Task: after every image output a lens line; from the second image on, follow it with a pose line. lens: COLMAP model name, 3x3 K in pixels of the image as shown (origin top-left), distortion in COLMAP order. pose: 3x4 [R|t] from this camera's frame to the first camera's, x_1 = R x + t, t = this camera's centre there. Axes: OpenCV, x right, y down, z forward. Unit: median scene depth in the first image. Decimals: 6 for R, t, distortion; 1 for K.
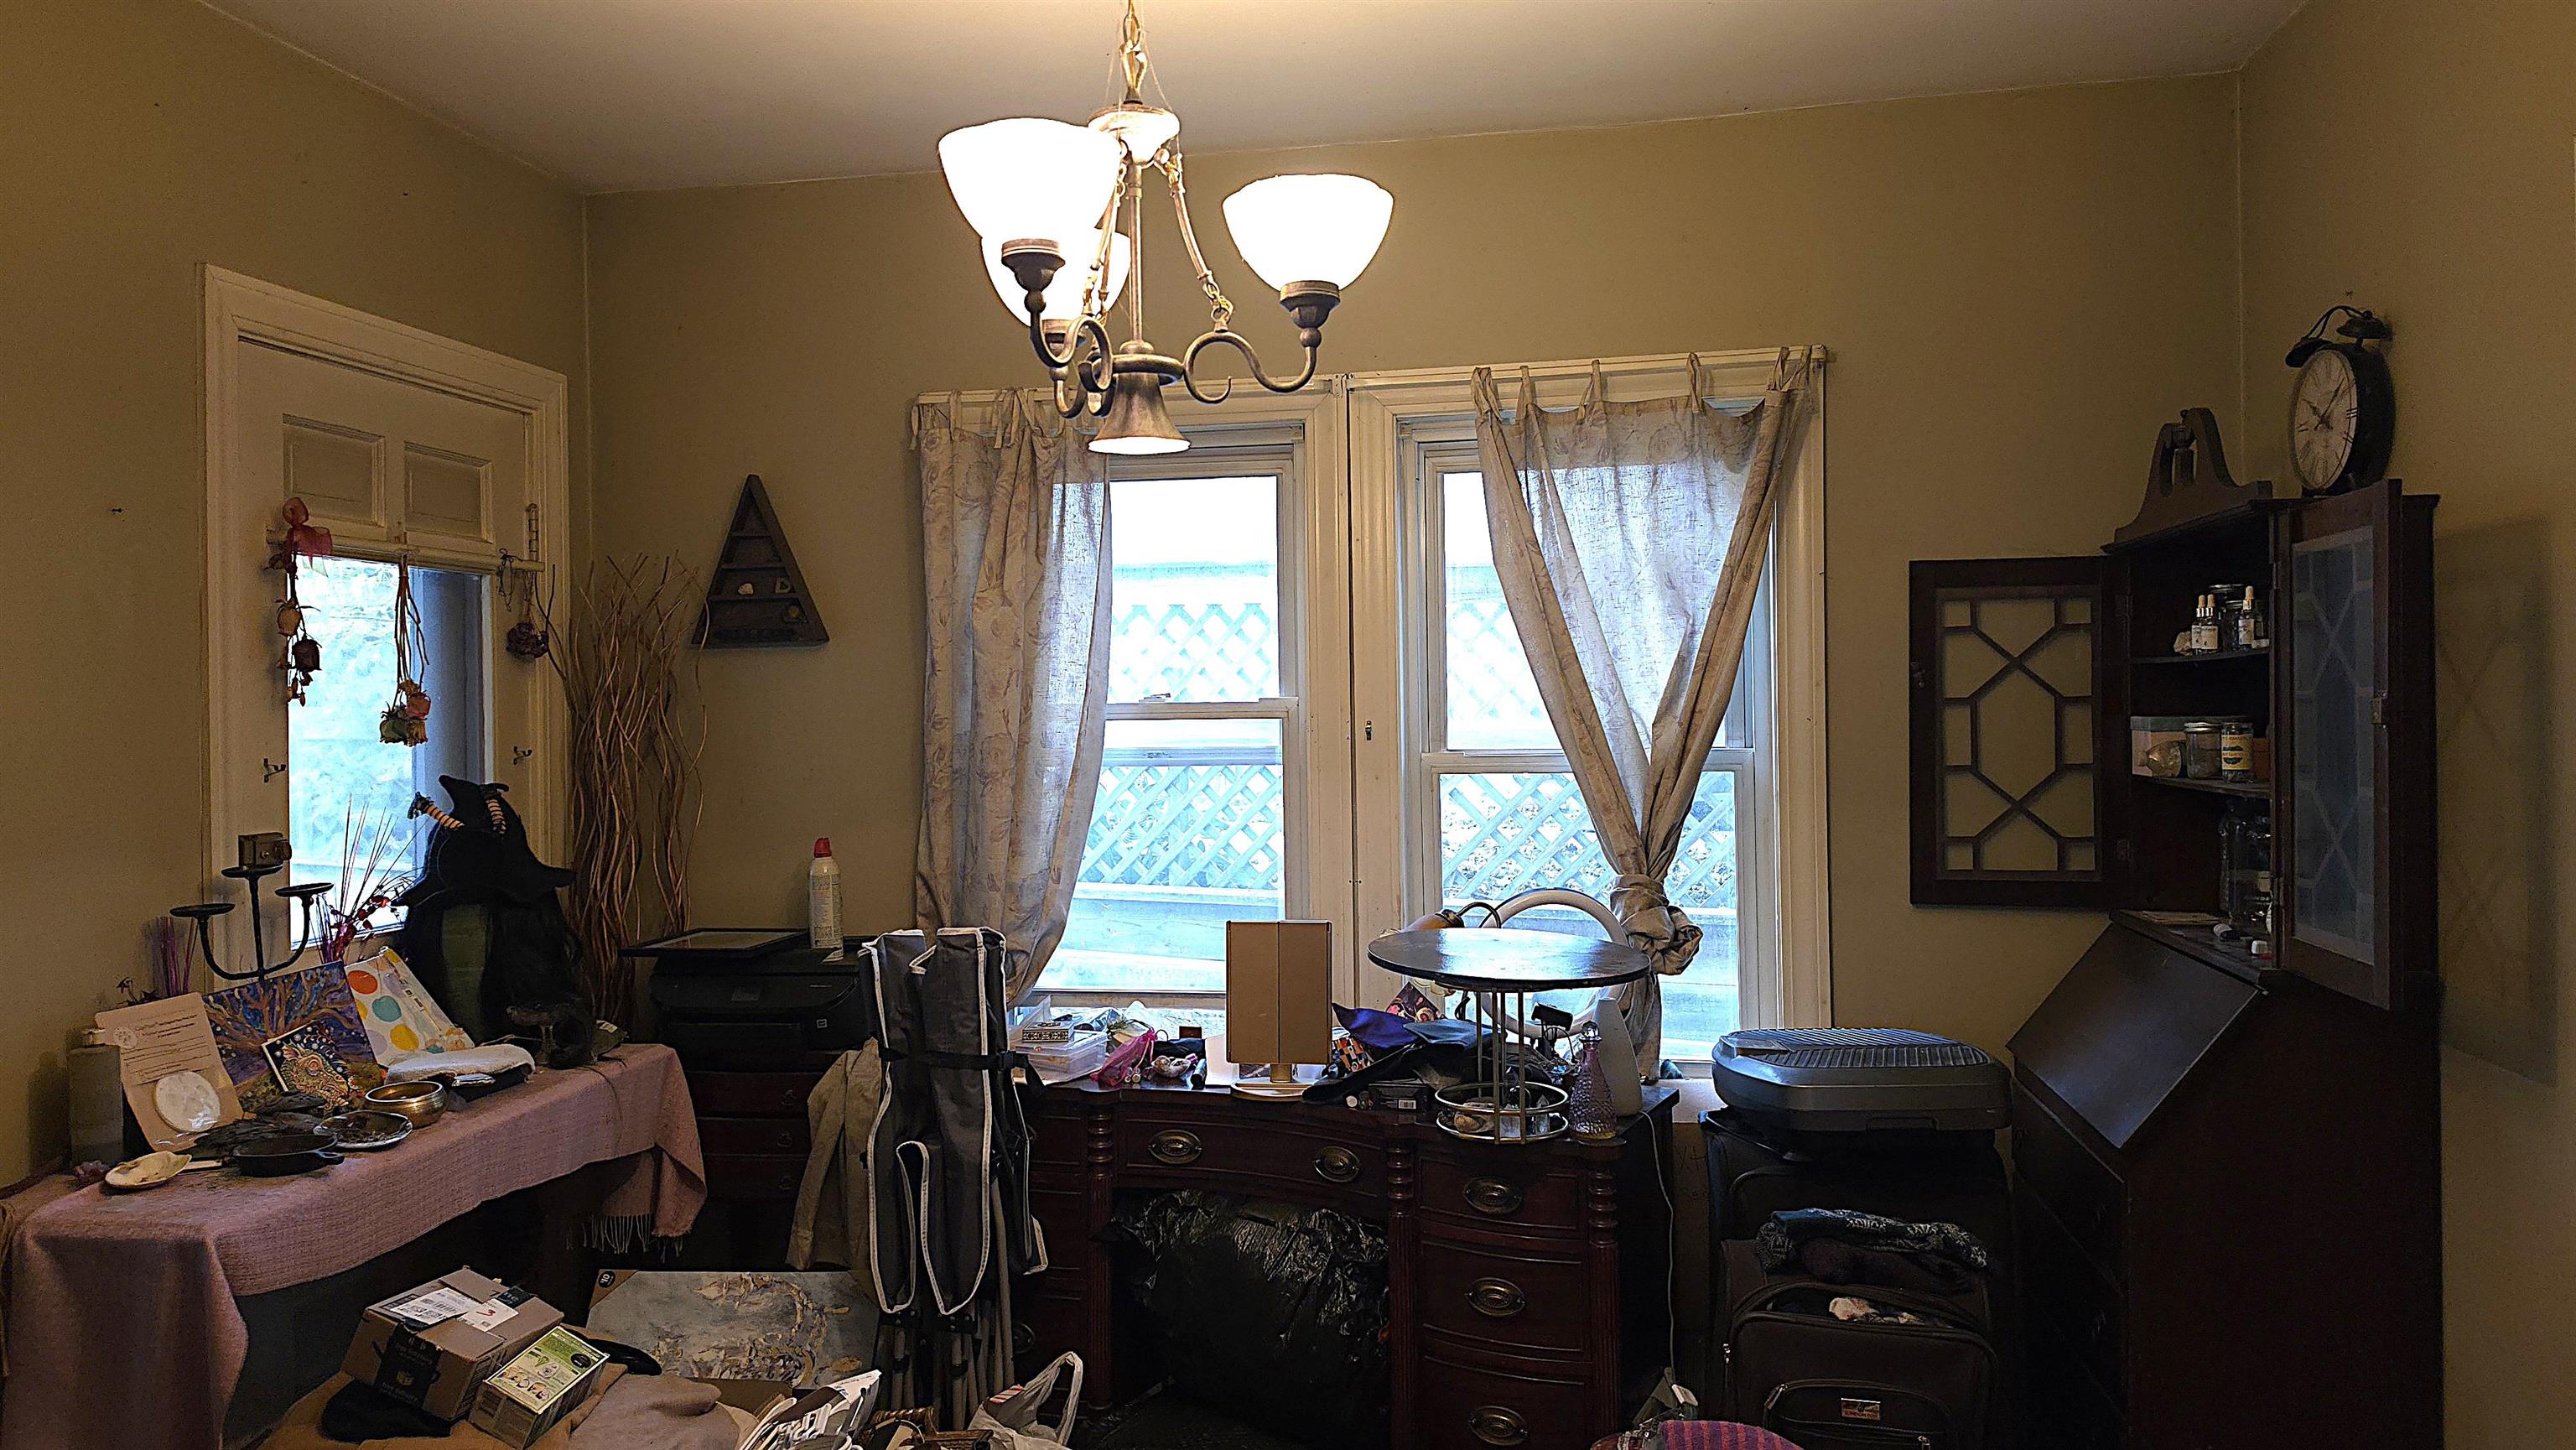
lens RADIAL K [[1784.0, 0, 1266.4], [0, 1784.0, 717.9], [0, 0, 1]] dist [0.057198, -0.060563]
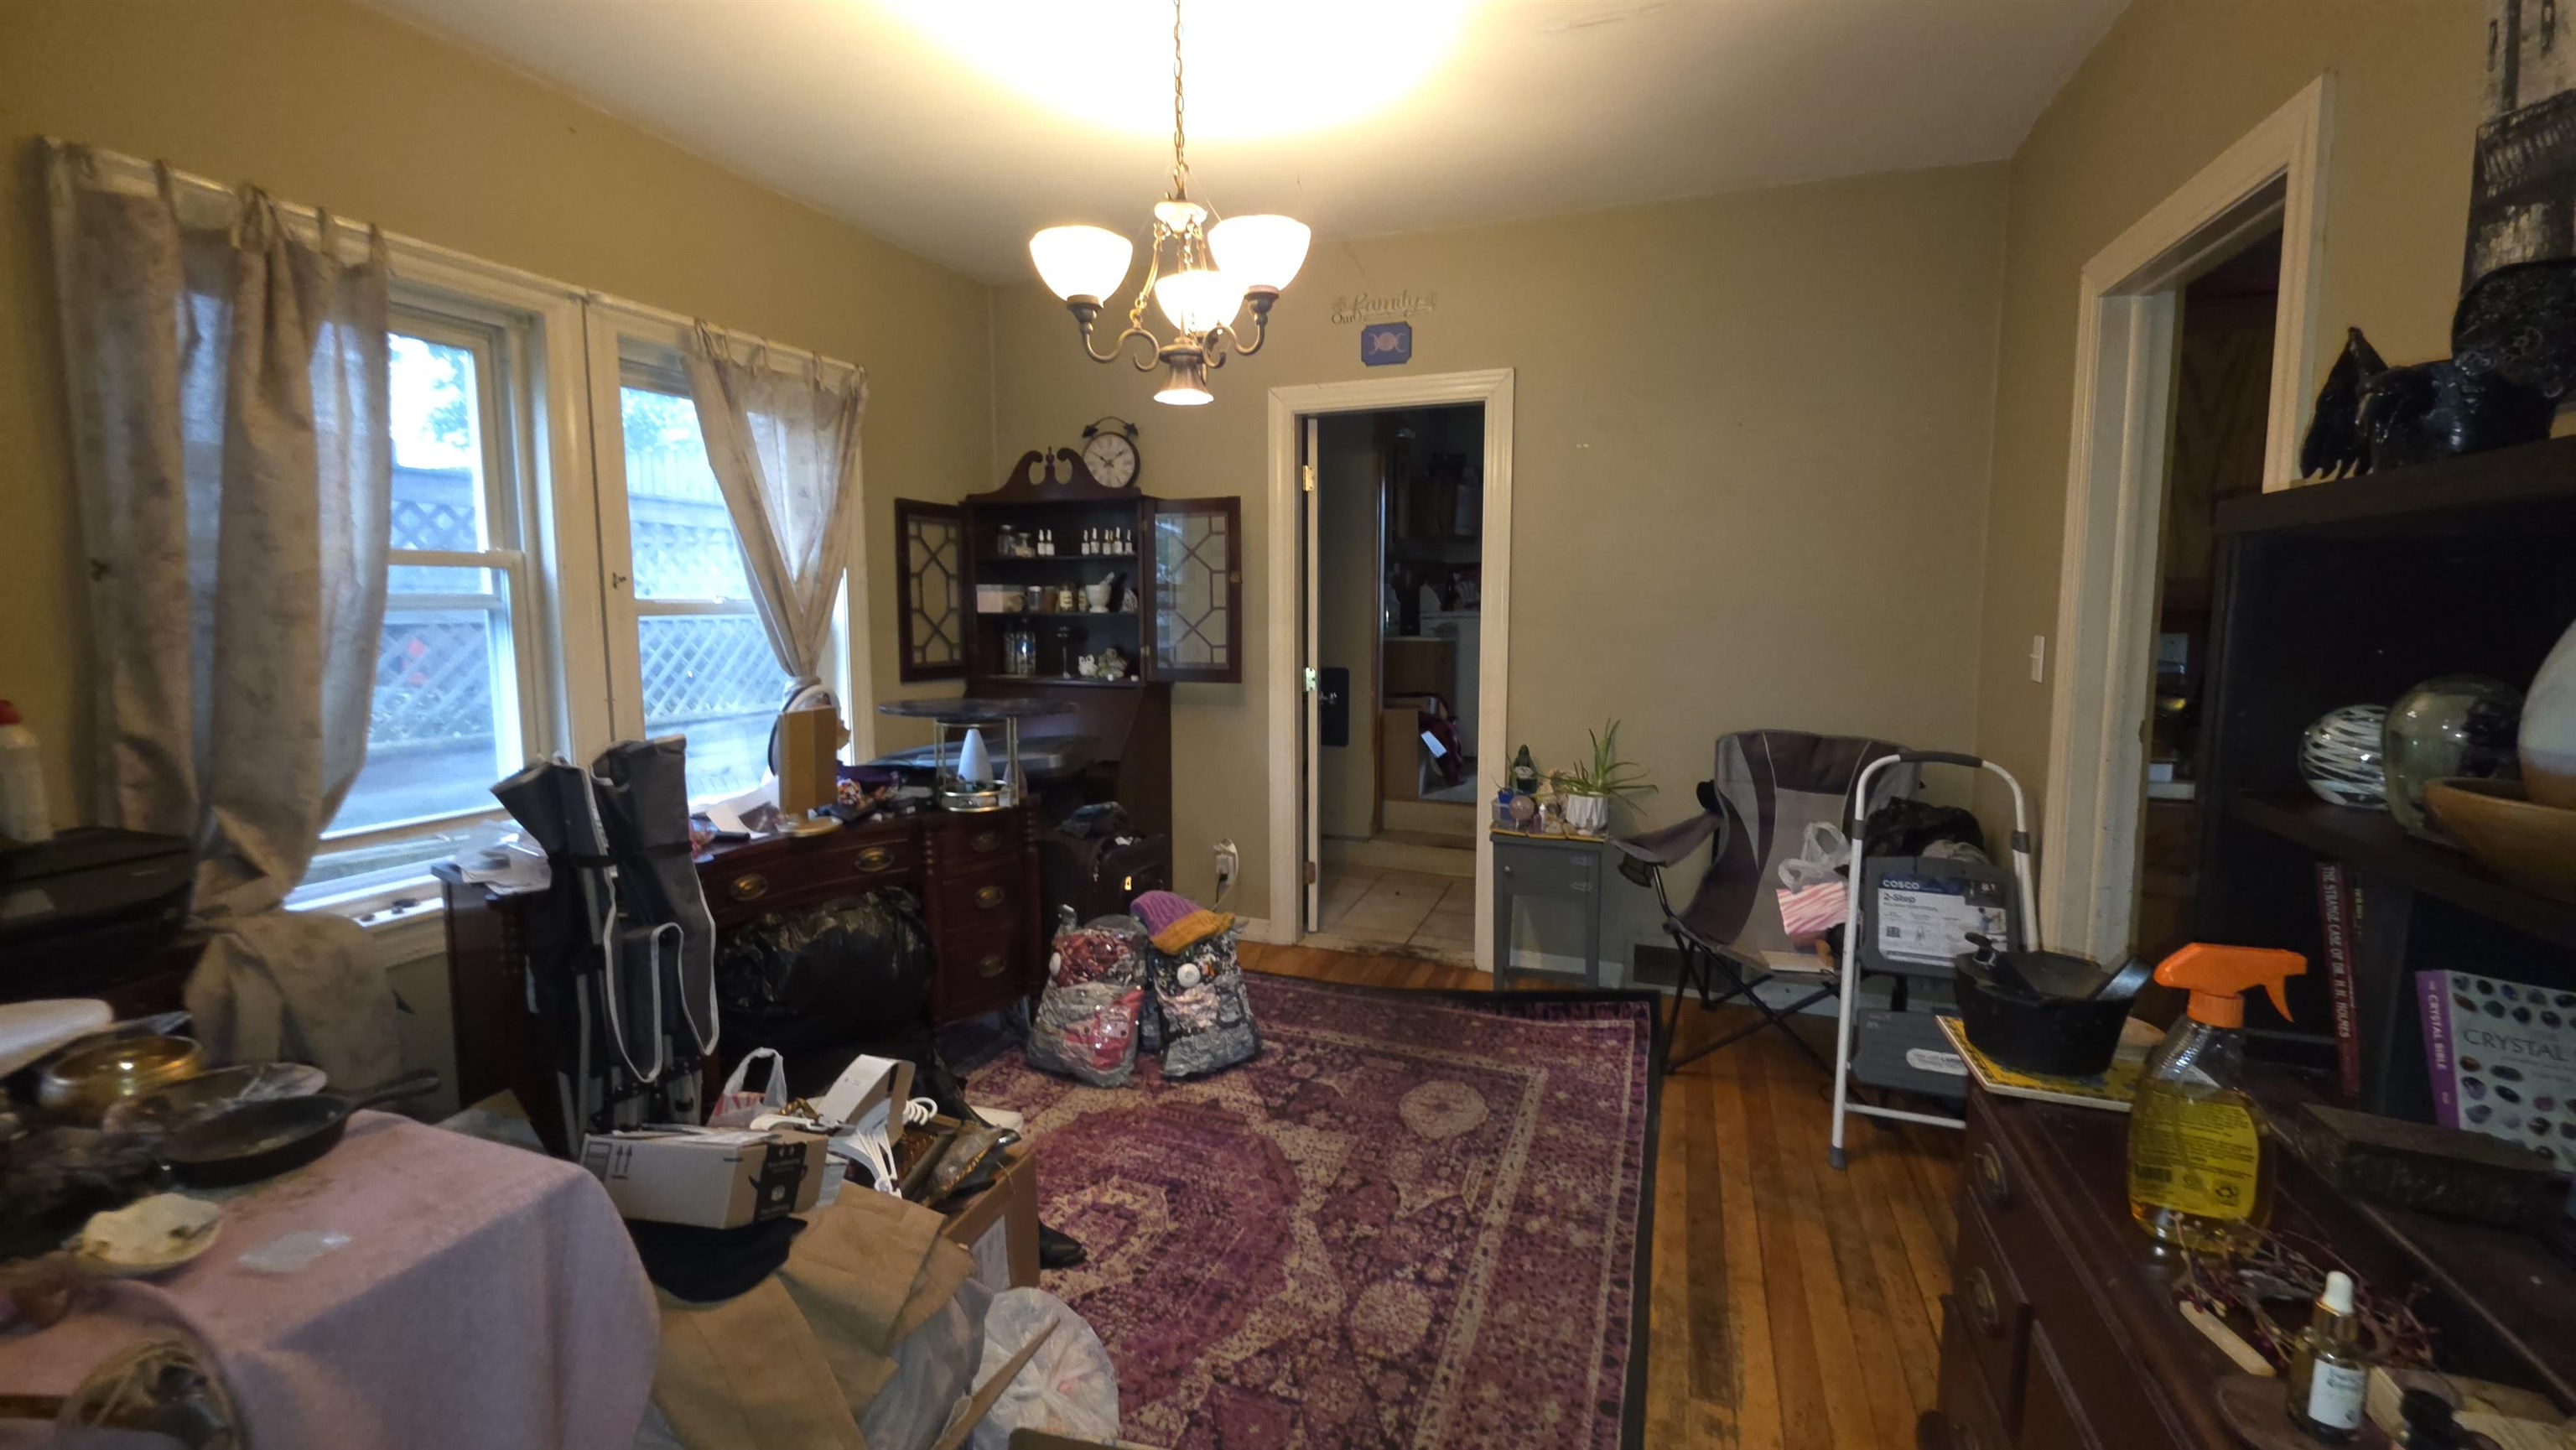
lens RADIAL K [[1022.3, 0, 1284.3], [0, 1022.3, 705.6], [0, 0, 1]] dist [0.007079, -0.005684]
pose [[0.177543, -0.087930, 0.980177, -0.686931], [0.007061, 0.996089, 0.088078, 0.039683], [-0.984088, -0.008716, 0.177469, 0.457828]]
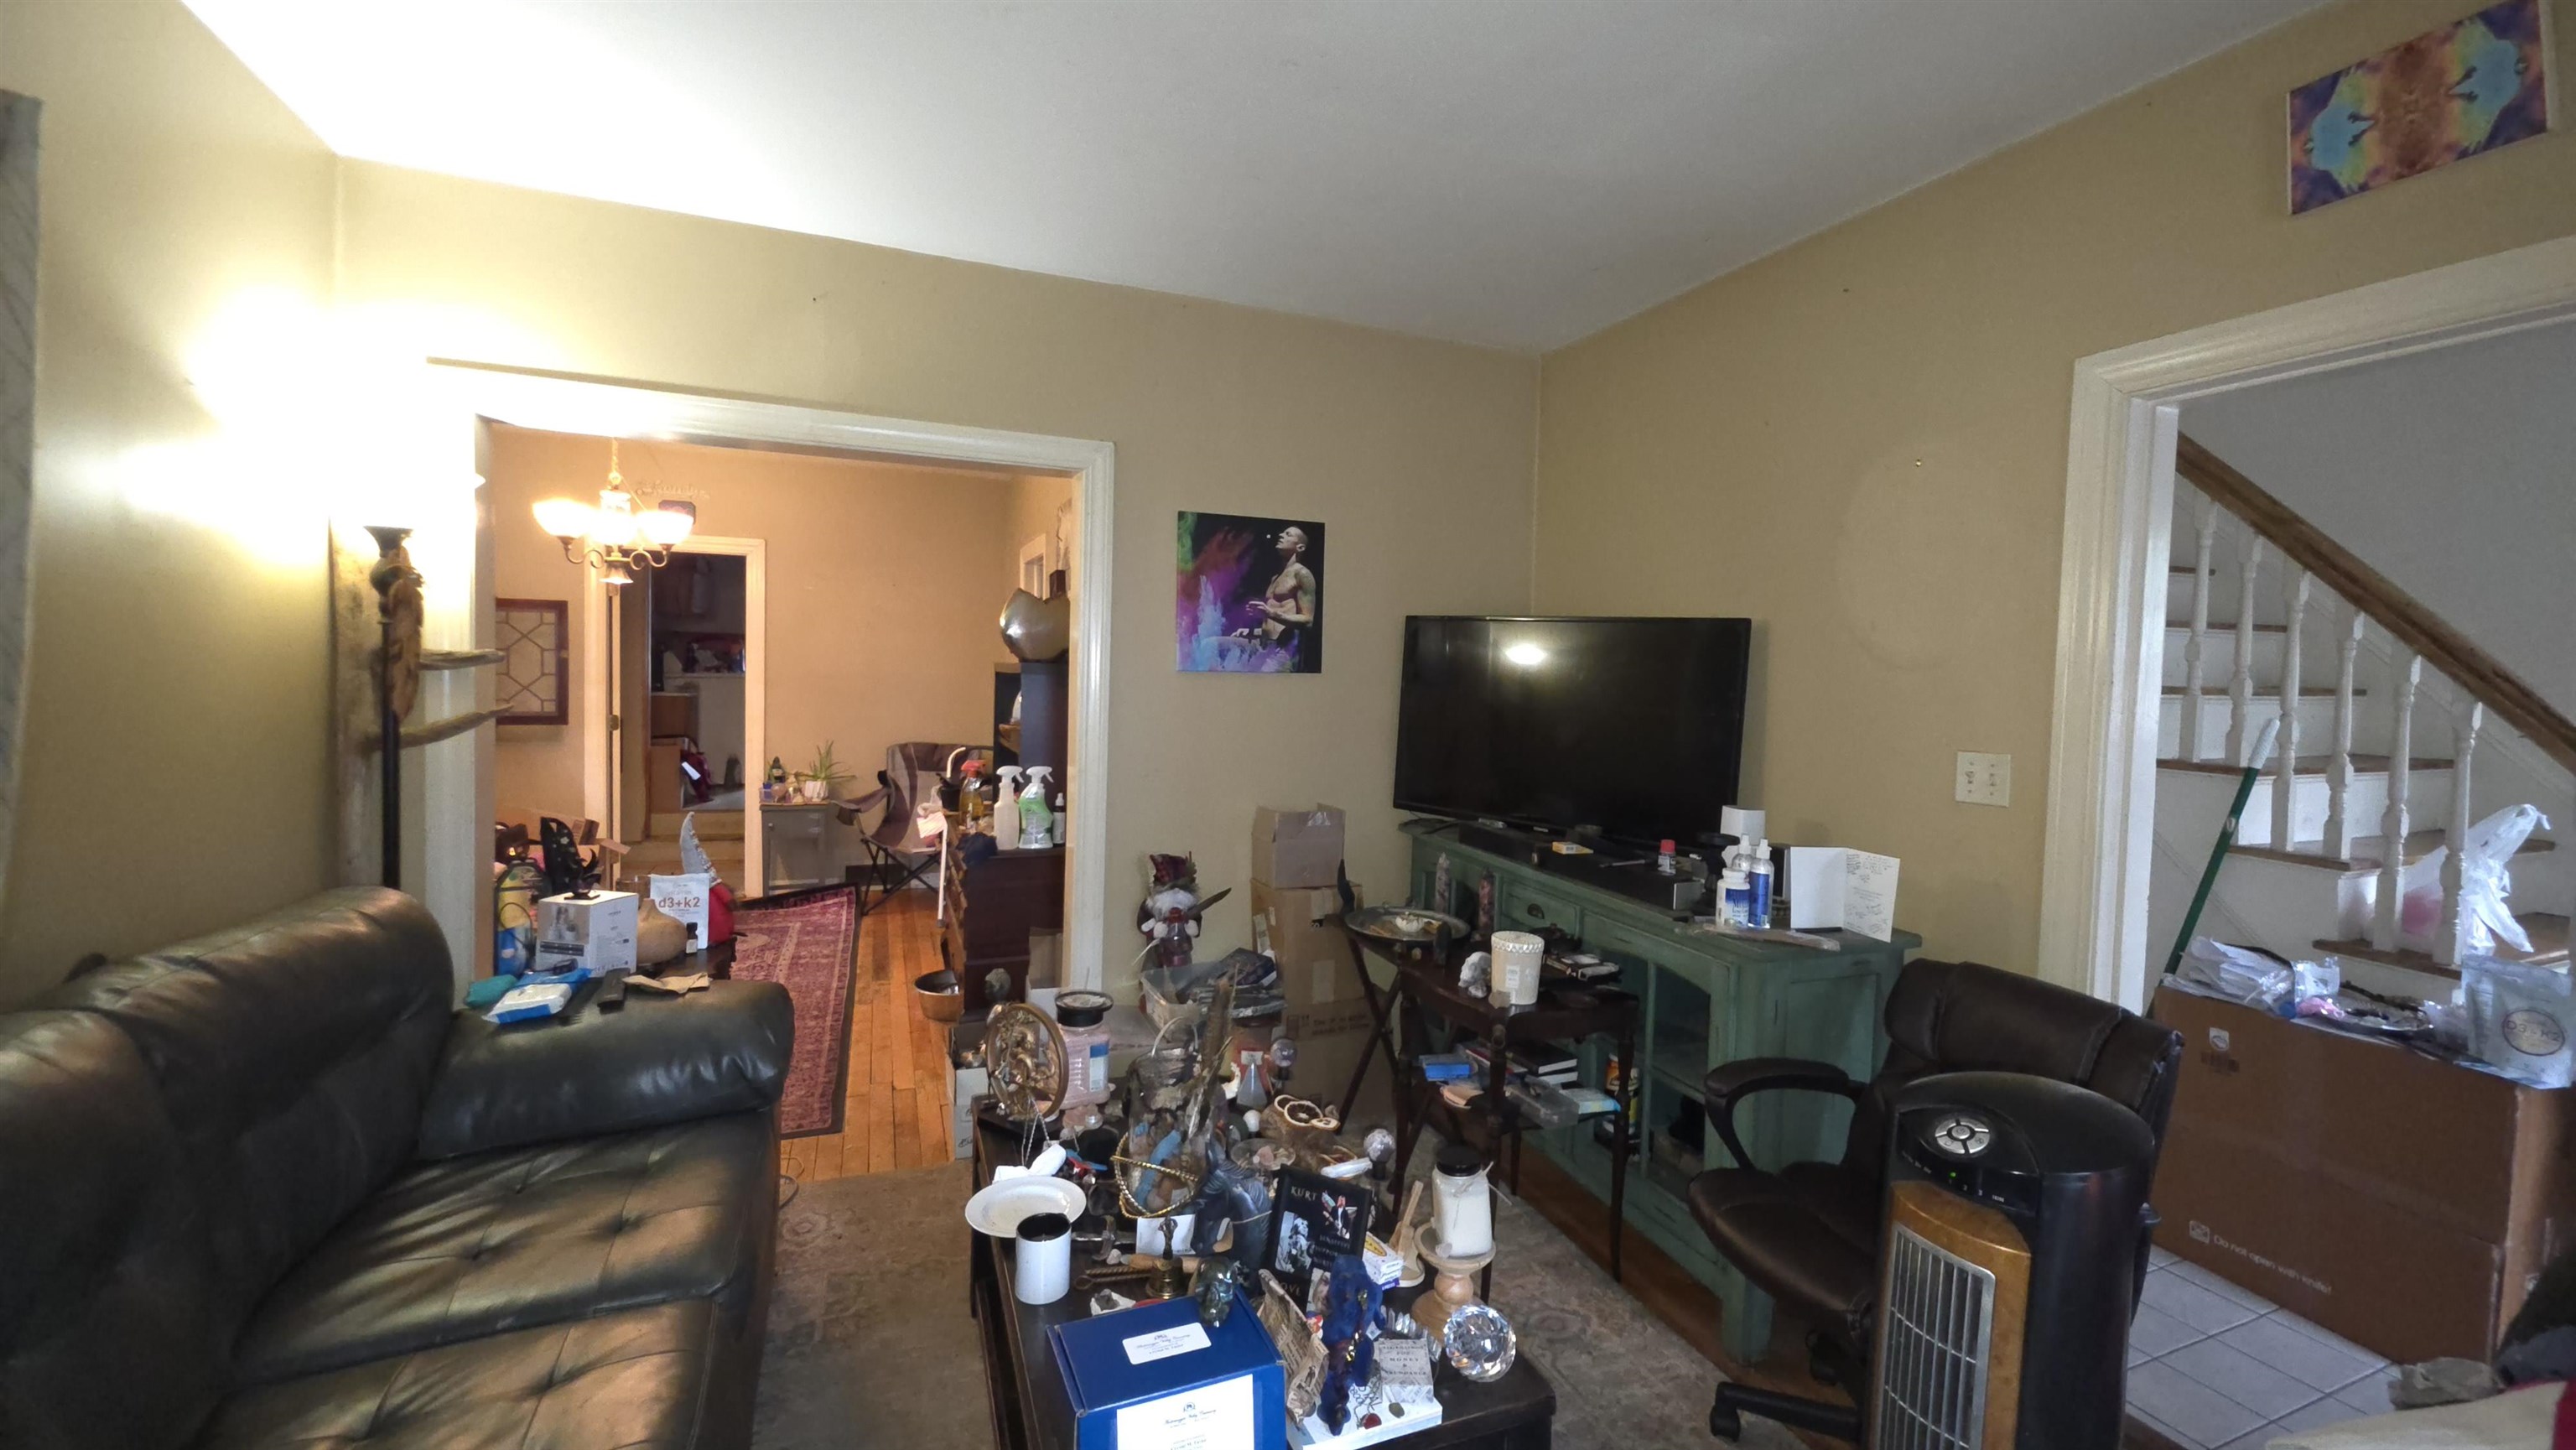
lens RADIAL K [[1022.3, 0, 1283.4], [0, 1022.3, 706.1], [0, 0, 1]] dist [0.007079, -0.005684]
pose [[-0.534377, -0.035038, 0.844520, -1.663522], [-0.010734, 0.999341, 0.034670, 0.011669], [-0.845178, 0.009462, -0.534401, 0.616842]]
